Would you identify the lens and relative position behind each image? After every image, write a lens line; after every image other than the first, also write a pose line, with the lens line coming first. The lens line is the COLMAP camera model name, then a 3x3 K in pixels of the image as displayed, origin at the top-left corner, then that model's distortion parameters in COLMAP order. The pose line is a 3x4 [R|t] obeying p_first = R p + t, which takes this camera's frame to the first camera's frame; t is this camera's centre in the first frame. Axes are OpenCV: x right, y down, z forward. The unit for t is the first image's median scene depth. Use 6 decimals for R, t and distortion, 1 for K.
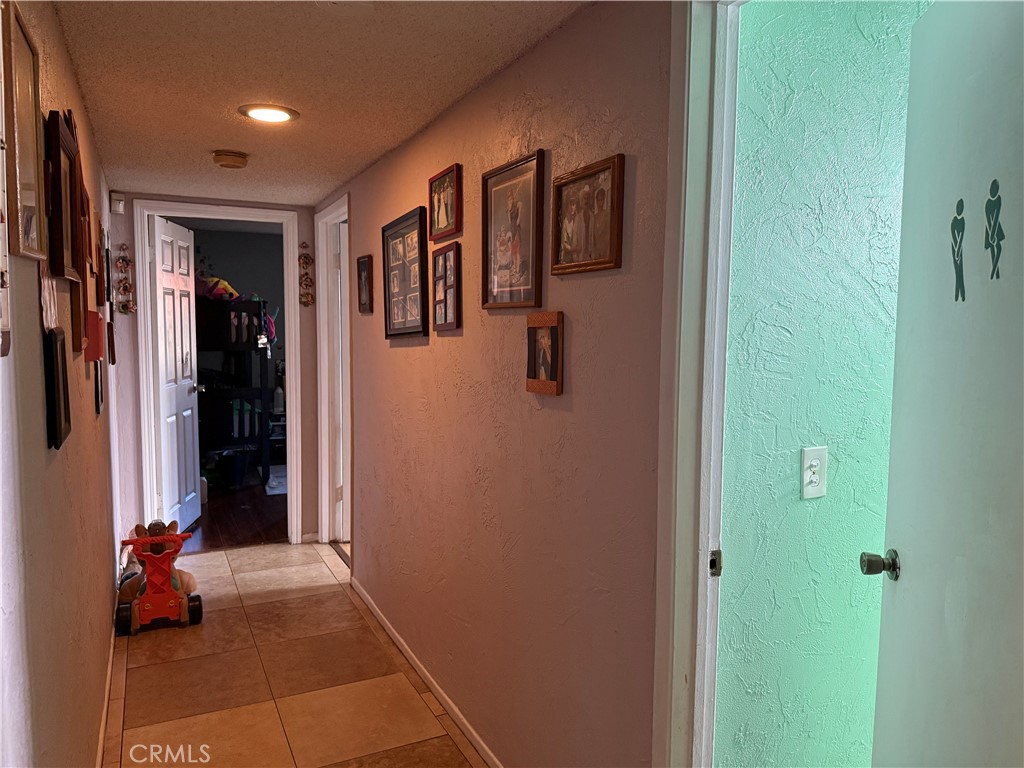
lens RADIAL K [[720.0, 0, 512.0], [0, 720.0, 384.0], [0, 0, 1]] dist [0.007628, -0.000886]
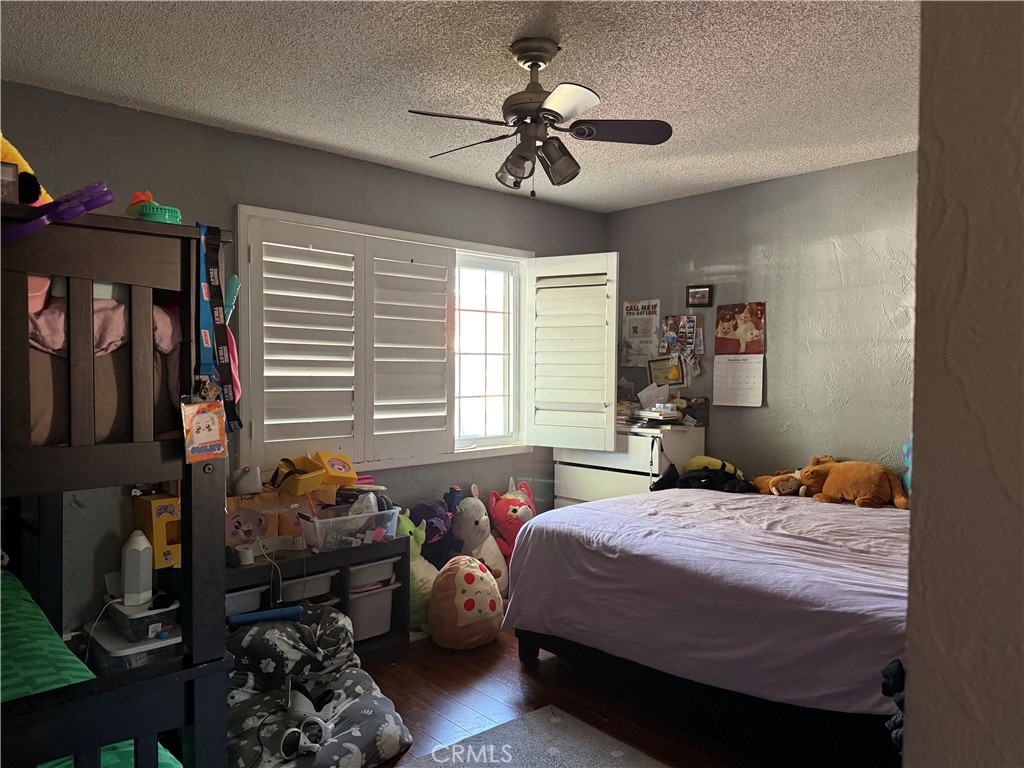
lens RADIAL K [[720.0, 0, 512.0], [0, 720.0, 384.0], [0, 0, 1]] dist [0.007628, -0.000886]
pose [[0.955189, -0.011683, 0.295767, -0.324169], [0.025922, 0.998683, -0.044267, -0.060681], [-0.294860, 0.049951, 0.954234, 0.783524]]
